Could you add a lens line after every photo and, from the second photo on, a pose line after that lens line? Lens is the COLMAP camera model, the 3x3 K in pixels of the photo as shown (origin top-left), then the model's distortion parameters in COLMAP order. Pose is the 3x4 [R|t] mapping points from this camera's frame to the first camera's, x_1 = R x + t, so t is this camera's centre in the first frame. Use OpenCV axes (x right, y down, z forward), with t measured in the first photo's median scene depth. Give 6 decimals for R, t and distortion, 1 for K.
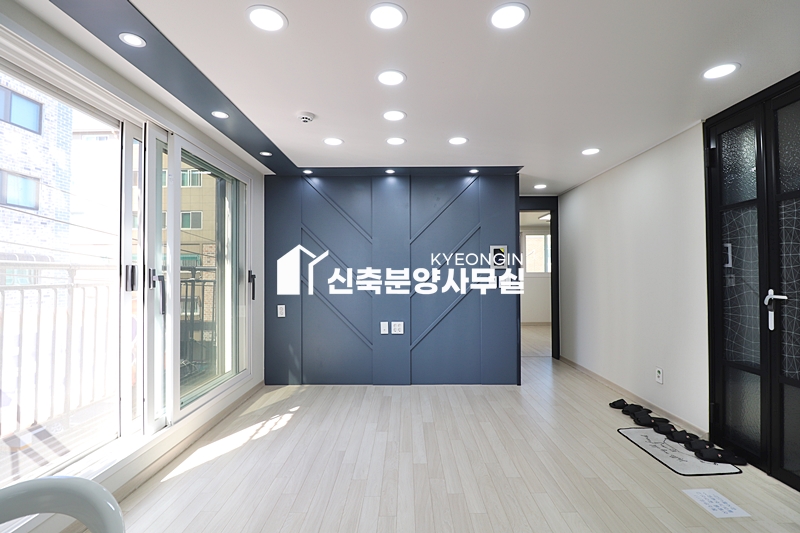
lens RADIAL K [[370.3, 0, 404.1], [0, 370.3, 268.2], [0, 0, 1]] dist [0.003161, -0.017831]
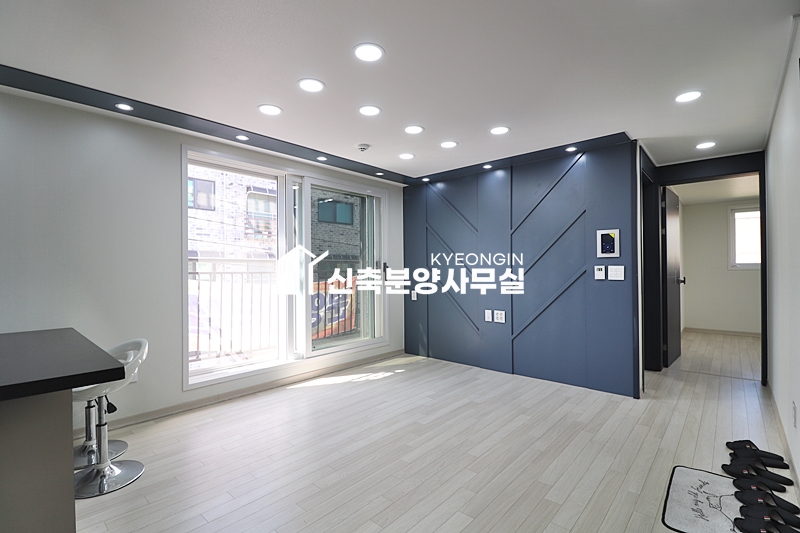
lens RADIAL K [[370.3, 0, 404.1], [0, 370.3, 268.2], [0, 0, 1]] dist [0.003161, -0.017831]
pose [[0.749519, -0.003025, -0.661976, 0.518461], [0.012405, 0.999878, 0.009477, 0.014472], [0.661867, -0.015315, 0.749465, 0.057543]]
